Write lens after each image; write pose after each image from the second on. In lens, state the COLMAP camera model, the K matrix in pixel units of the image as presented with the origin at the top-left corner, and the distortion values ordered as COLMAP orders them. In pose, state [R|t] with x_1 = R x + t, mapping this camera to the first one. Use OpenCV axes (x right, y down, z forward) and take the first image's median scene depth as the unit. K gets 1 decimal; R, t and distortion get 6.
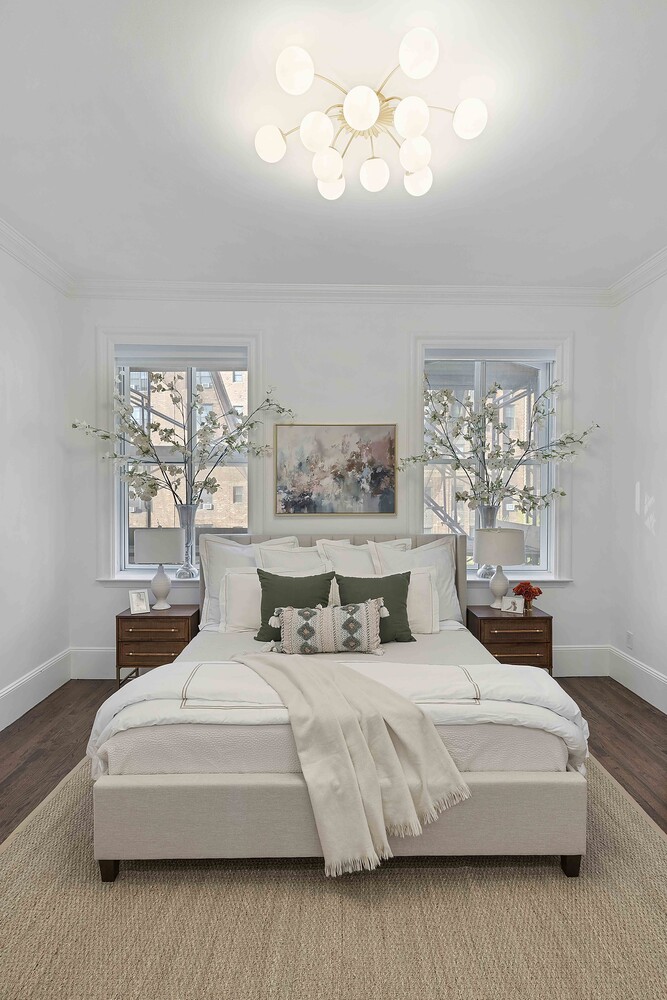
lens RADIAL K [[505.9, 0, 334.1], [0, 505.9, 501.2], [0, 0, 1]] dist [-0.003607, -0.000177]
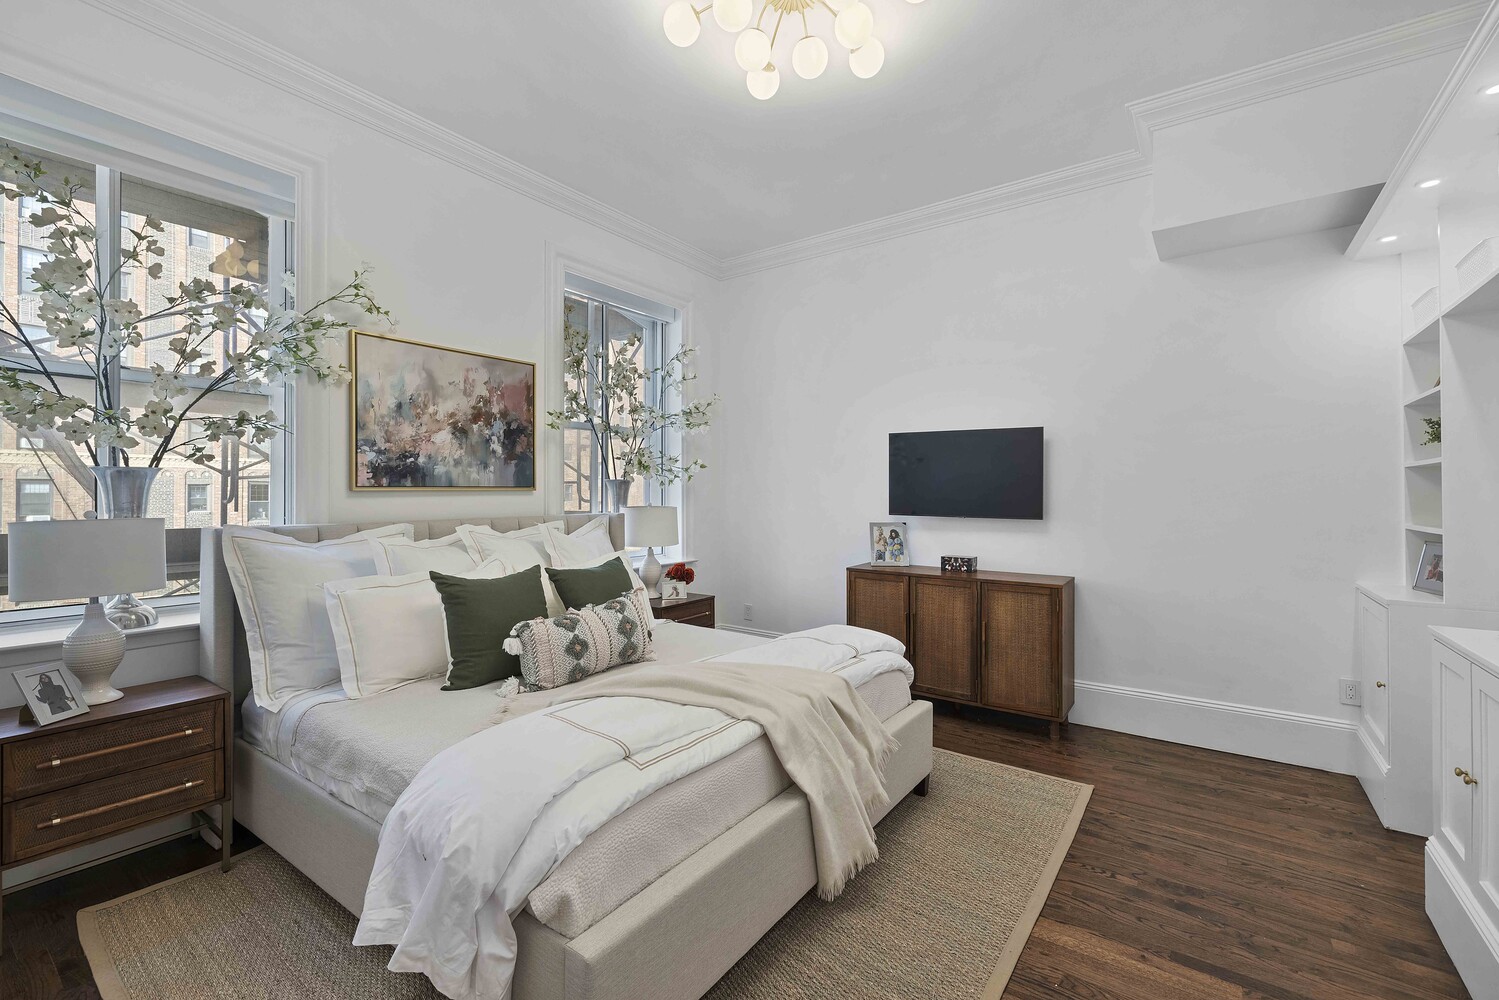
lens RADIAL K [[628.3, 0, 743.0], [0, 628.3, 490.7], [0, 0, 1]] dist [0.001567, 0.000073]
pose [[0.619682, -0.001286, 0.784852, -0.400316], [0.016542, 0.999798, -0.011423, 0.044040], [-0.784679, 0.020062, 0.619578, 0.214788]]
